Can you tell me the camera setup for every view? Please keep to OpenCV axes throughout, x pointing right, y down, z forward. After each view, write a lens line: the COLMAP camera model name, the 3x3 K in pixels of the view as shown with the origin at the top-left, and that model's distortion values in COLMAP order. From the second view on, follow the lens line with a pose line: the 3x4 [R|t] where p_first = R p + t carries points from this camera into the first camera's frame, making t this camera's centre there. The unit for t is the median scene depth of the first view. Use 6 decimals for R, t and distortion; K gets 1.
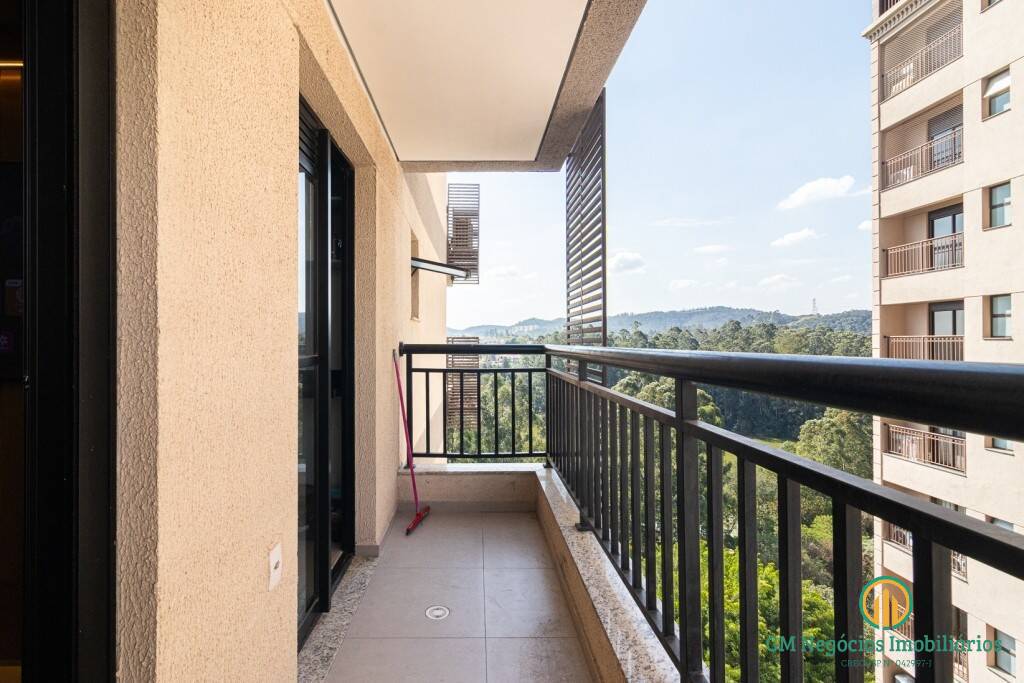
lens RADIAL K [[474.5, 0, 508.7], [0, 474.5, 344.5], [0, 0, 1]] dist [-0.001484, 0.002674]
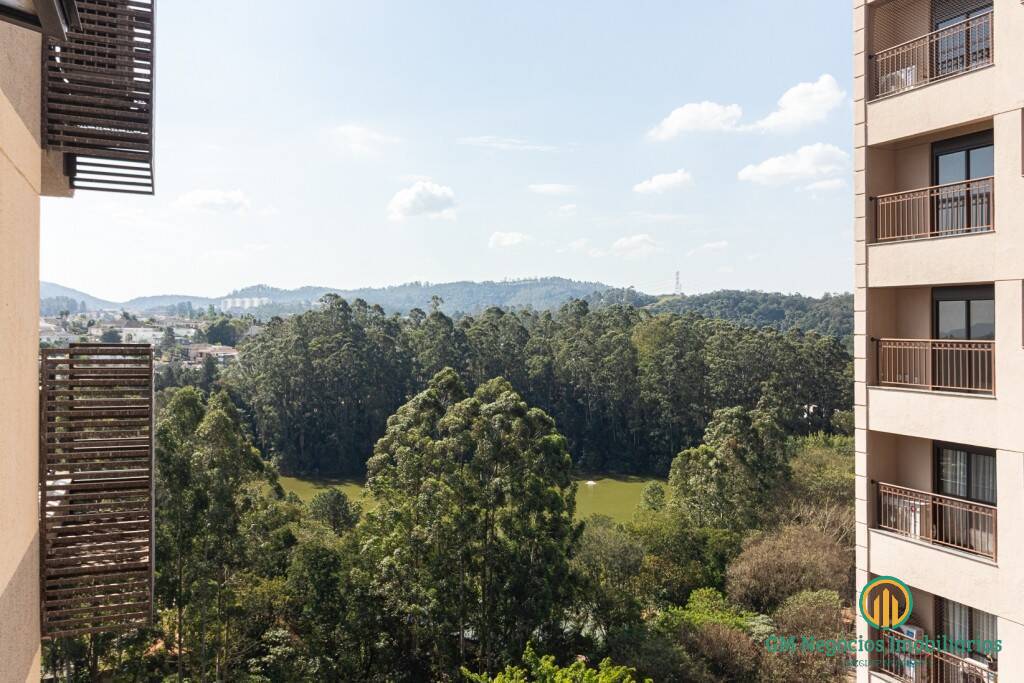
lens RADIAL K [[779.7, 0, 512.1], [0, 779.7, 339.2], [0, 0, 1]] dist [0.001186, 0.016648]
pose [[0.934102, 0.012469, 0.356788, -0.004247], [-0.015695, 0.999858, 0.006148, -0.014655], [-0.356660, -0.011342, 0.934165, 0.212339]]
